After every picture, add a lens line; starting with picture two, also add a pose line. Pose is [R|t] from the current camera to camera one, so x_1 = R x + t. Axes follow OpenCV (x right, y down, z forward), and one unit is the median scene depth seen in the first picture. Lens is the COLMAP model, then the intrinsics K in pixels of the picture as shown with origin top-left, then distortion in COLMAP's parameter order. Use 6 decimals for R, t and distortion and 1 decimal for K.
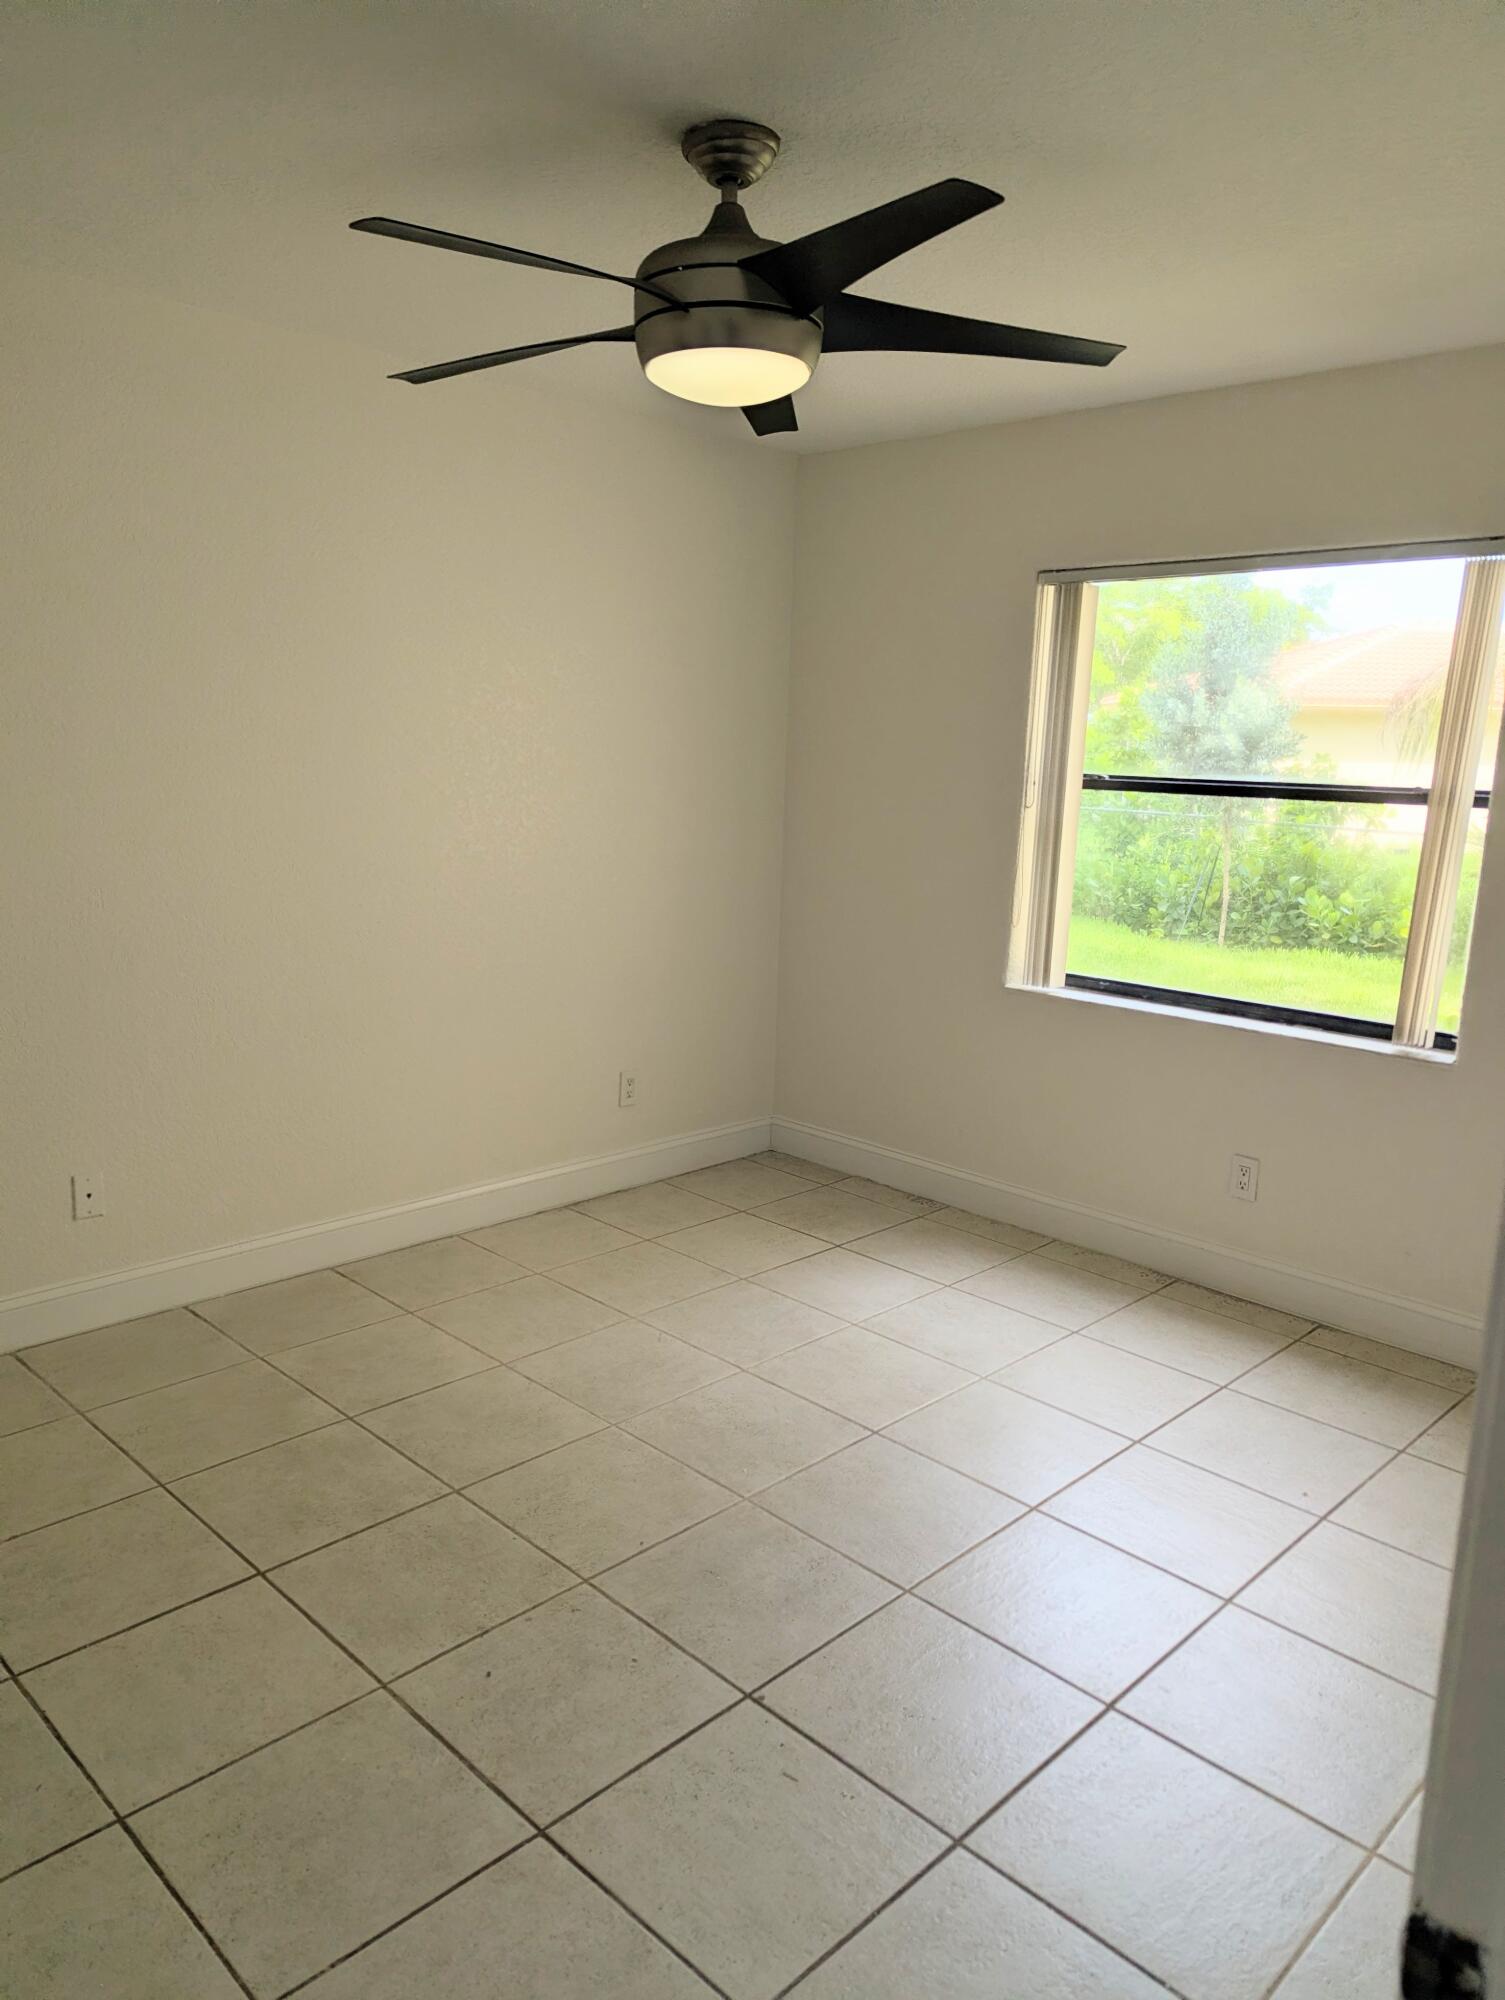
lens RADIAL K [[1409.0, 0, 739.9], [0, 1409.0, 991.1], [0, 0, 1]] dist [0.051207, -0.044988]
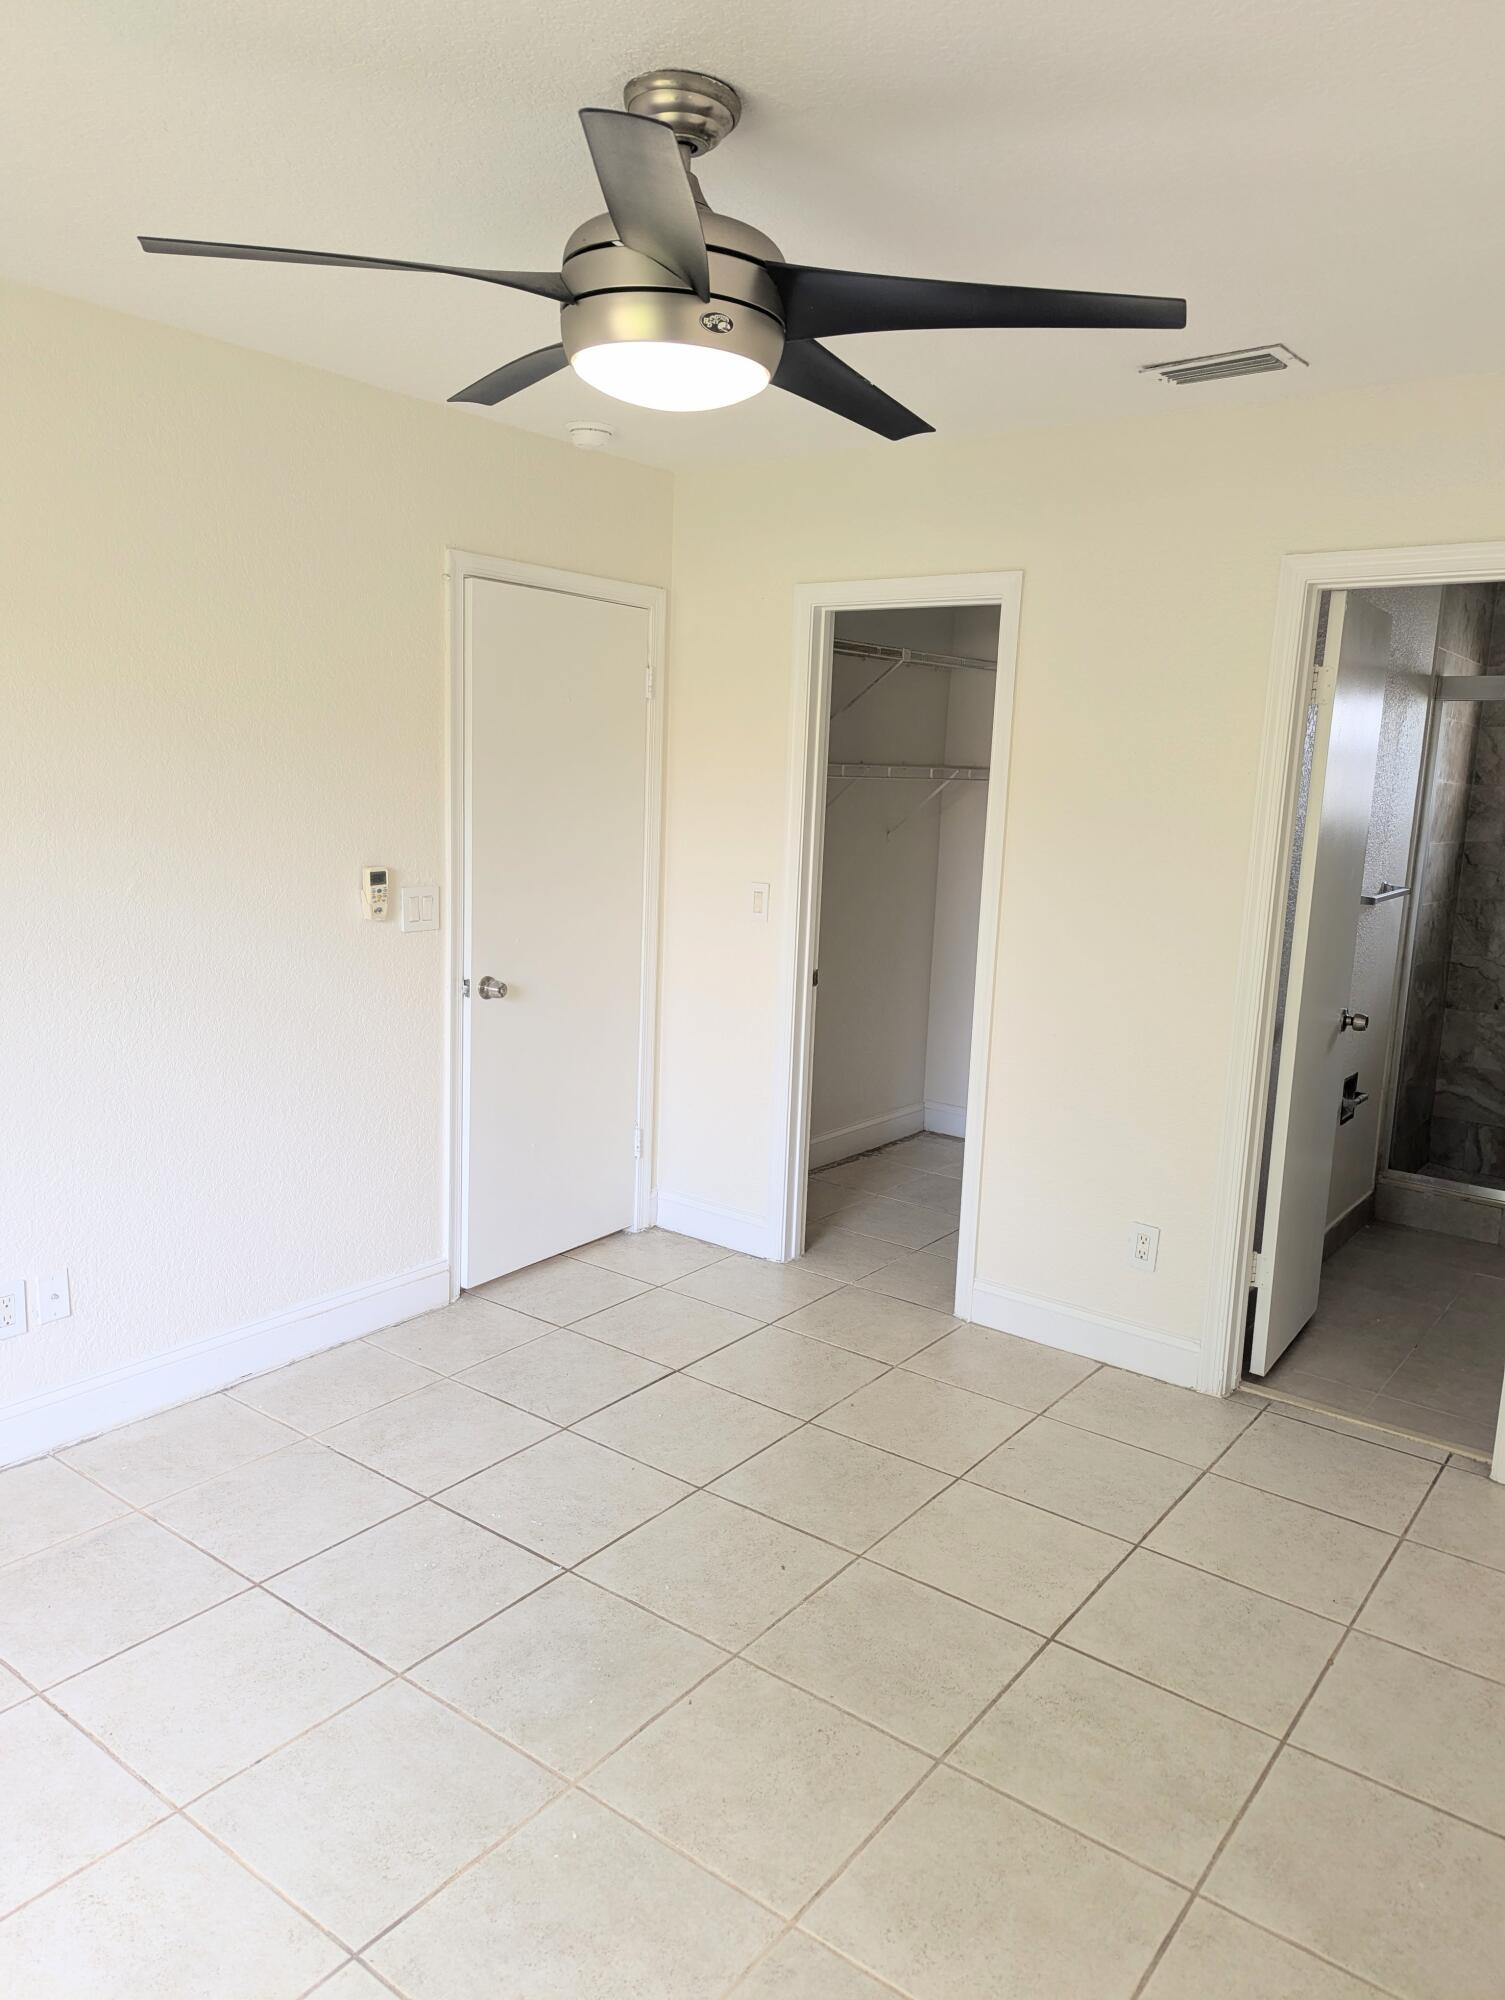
lens RADIAL K [[1409.0, 0, 739.9], [0, 1409.0, 991.1], [0, 0, 1]] dist [0.051207, -0.044988]
pose [[-0.988973, -0.046948, -0.140460, 0.032811], [-0.090970, 0.940985, 0.325994, -0.230013], [0.116866, 0.335177, -0.934879, 1.201319]]
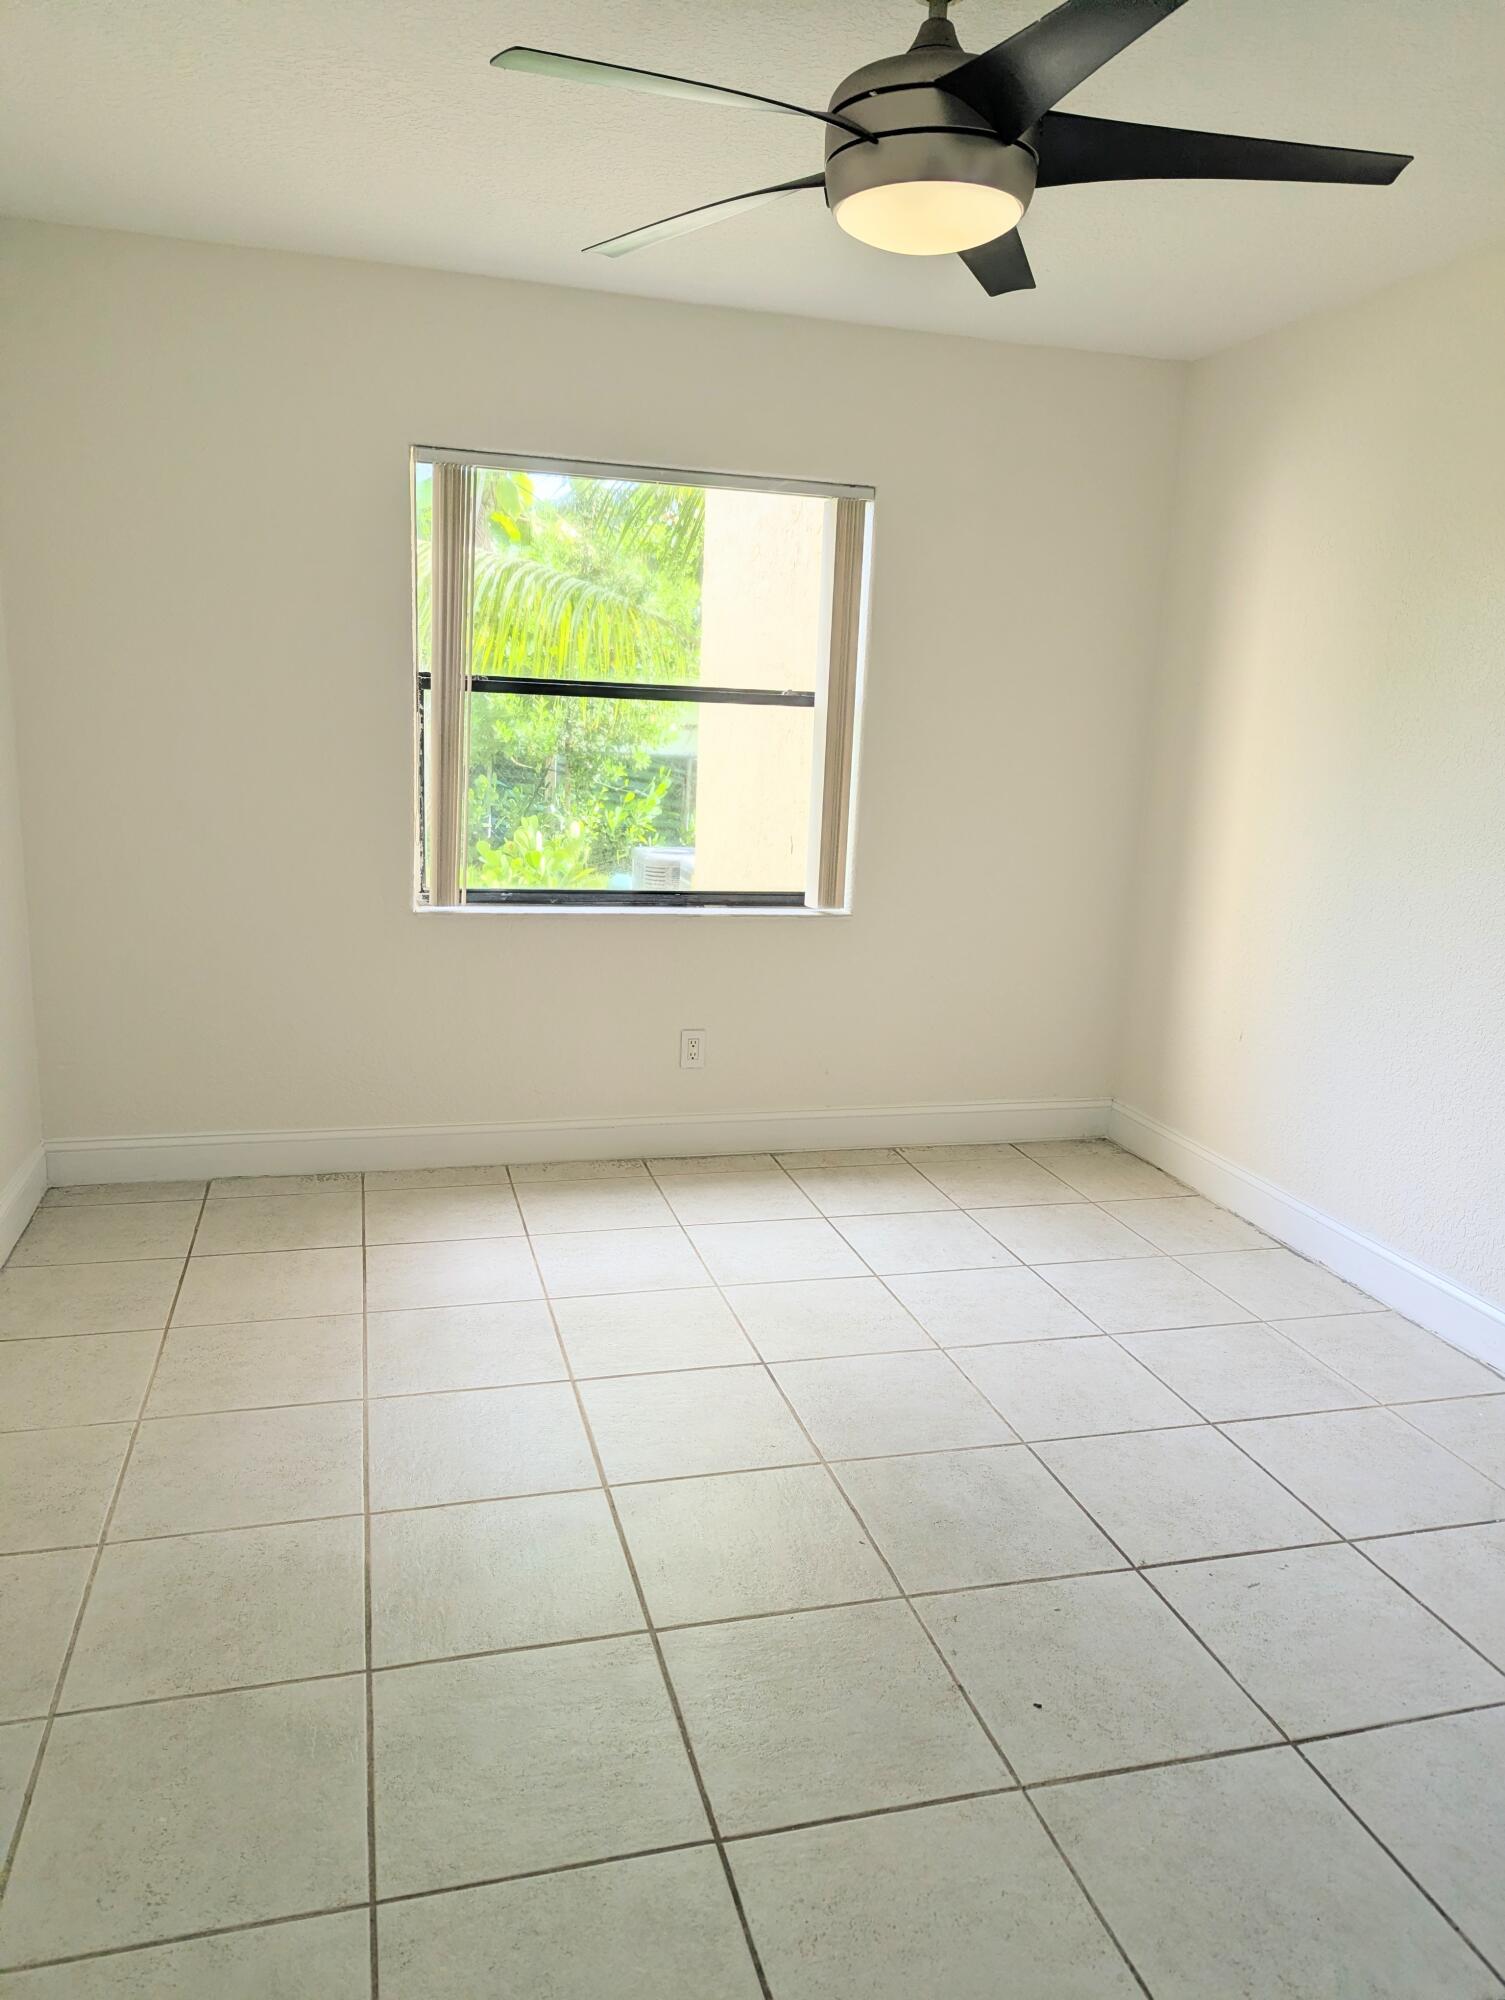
lens RADIAL K [[1413.5, 0, 755.9], [0, 1413.5, 990.5], [0, 0, 1]] dist [0.045897, -0.048614]
pose [[0.494340, -0.184104, 0.849549, -0.569598], [0.128651, 0.982047, 0.137957, -0.060579], [-0.859696, 0.041098, 0.509150, 0.417823]]
